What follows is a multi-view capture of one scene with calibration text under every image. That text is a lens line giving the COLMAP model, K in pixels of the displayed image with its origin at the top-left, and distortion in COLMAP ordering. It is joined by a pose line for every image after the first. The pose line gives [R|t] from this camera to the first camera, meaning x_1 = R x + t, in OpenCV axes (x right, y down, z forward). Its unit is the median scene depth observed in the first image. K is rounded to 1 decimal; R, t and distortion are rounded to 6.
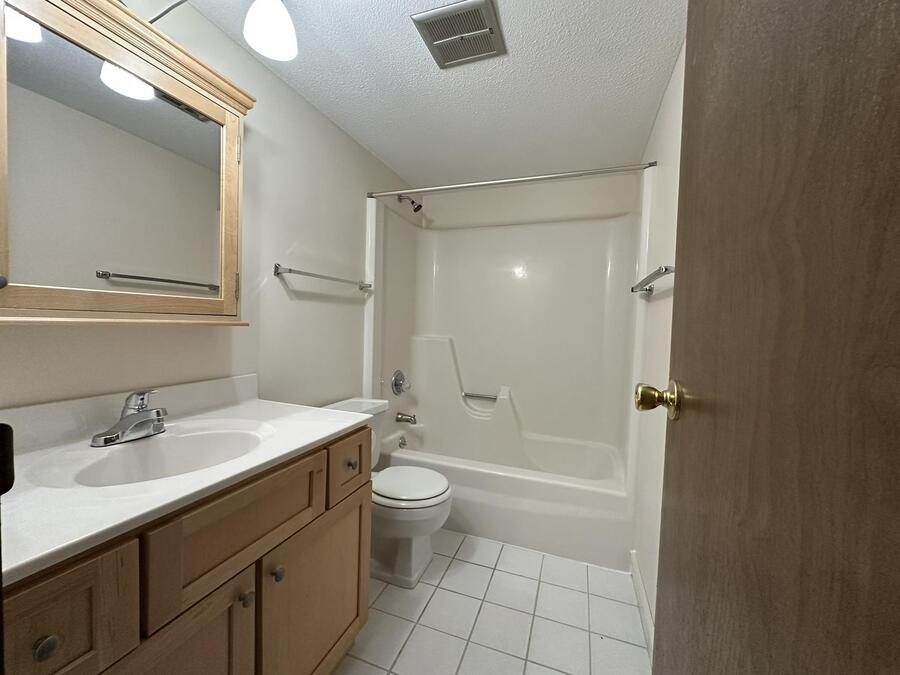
lens RADIAL K [[359.7, 0, 450.0], [0, 359.7, 337.5], [0, 0, 1]] dist [-0.005369, 0.000707]
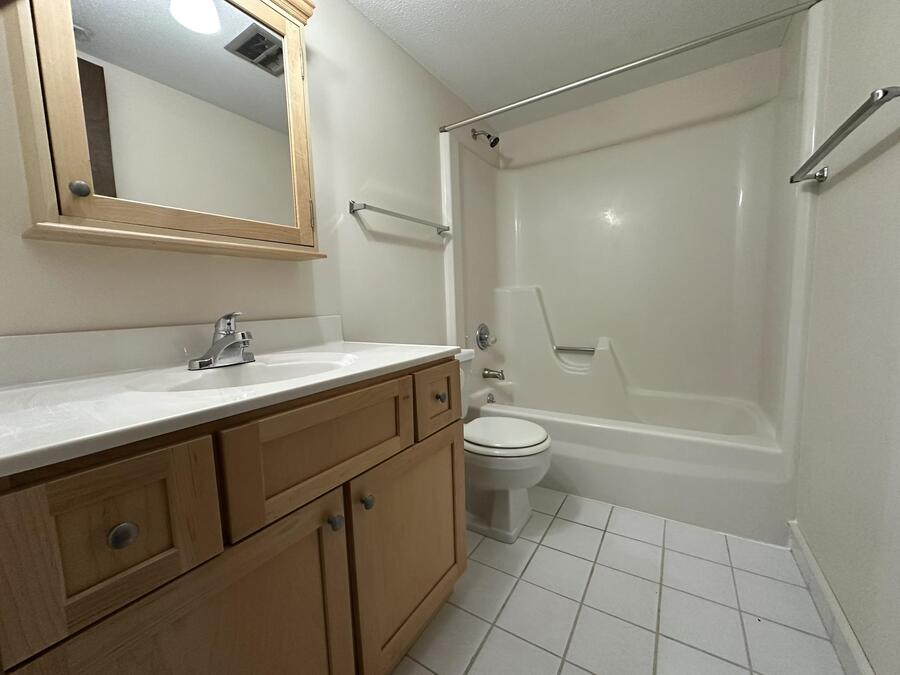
lens RADIAL K [[359.7, 0, 450.0], [0, 359.7, 337.5], [0, 0, 1]] dist [-0.005369, 0.000707]
pose [[0.974427, -0.042949, -0.220560, -0.036025], [0.056005, 0.997008, 0.053284, 0.125866], [0.217611, -0.064274, 0.973917, 0.113866]]
